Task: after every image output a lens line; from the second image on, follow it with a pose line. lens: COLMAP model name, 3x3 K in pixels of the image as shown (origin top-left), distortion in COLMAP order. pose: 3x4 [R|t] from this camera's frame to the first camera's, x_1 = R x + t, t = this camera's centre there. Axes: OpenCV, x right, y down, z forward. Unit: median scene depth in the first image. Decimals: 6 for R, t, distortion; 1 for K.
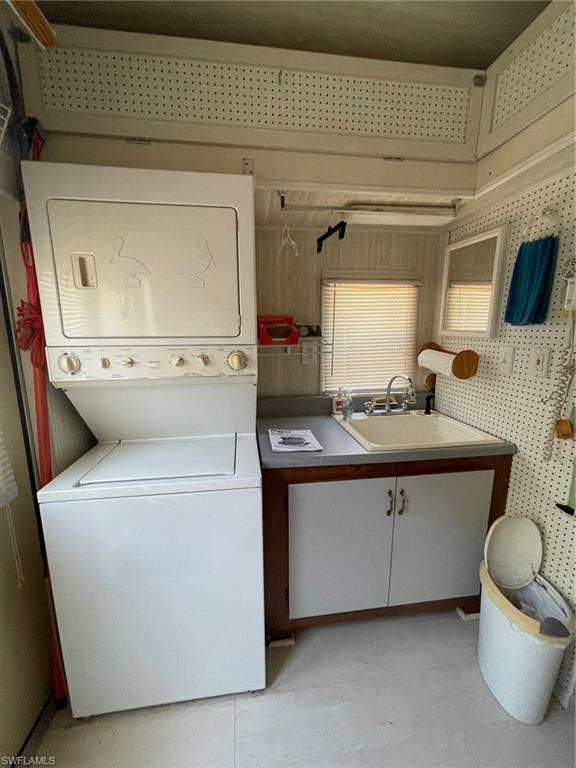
lens RADIAL K [[307.9, 0, 285.4], [0, 307.9, 384.8], [0, 0, 1]] dist [-0.001467, 0.000266]
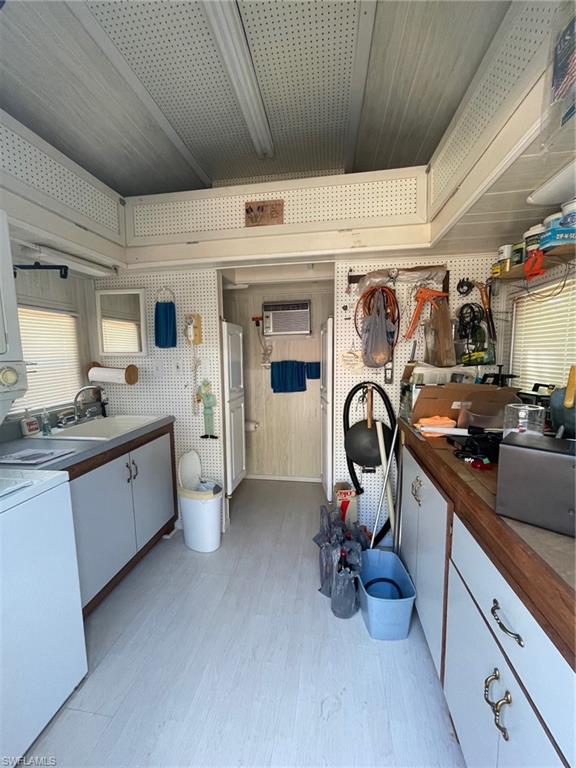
lens RADIAL K [[307.9, 0, 286.3], [0, 307.9, 384.5], [0, 0, 1]] dist [-0.001467, 0.000266]
pose [[0.280099, -0.100818, 0.954662, -0.673303], [0.190830, 0.980471, 0.047554, 0.057244], [-0.940813, 0.168858, 0.293868, -0.129486]]
